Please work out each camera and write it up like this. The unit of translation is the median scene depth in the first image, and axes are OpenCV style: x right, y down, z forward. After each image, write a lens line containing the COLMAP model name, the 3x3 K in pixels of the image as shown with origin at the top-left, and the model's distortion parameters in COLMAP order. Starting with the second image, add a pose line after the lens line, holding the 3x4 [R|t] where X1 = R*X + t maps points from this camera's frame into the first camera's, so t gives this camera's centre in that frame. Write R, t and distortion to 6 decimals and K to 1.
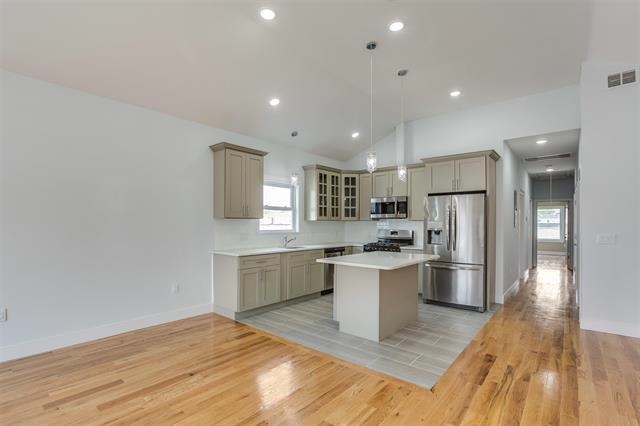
lens RADIAL K [[304.0, 0, 320.6], [0, 304.0, 222.7], [0, 0, 1]] dist [-0.014111, 0.000283]
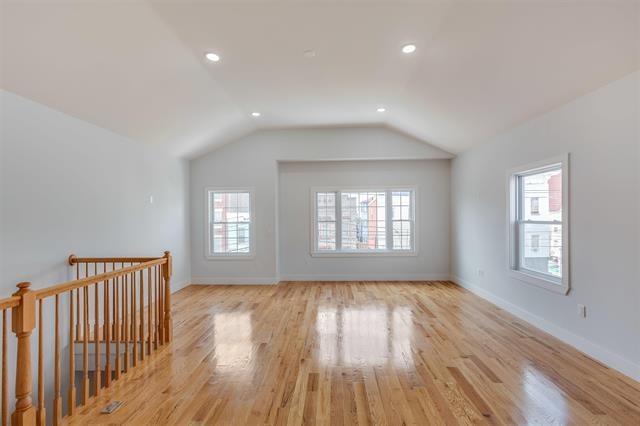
lens RADIAL K [[292.4, 0, 320.0], [0, 292.4, 213.0], [0, 0, 1]] dist [0.016034, 0.000287]
pose [[-0.791905, -0.005193, -0.610622, 0.241119], [0.007594, 0.999803, -0.018351, -0.028915], [0.610597, -0.019169, -0.791710, 0.726731]]
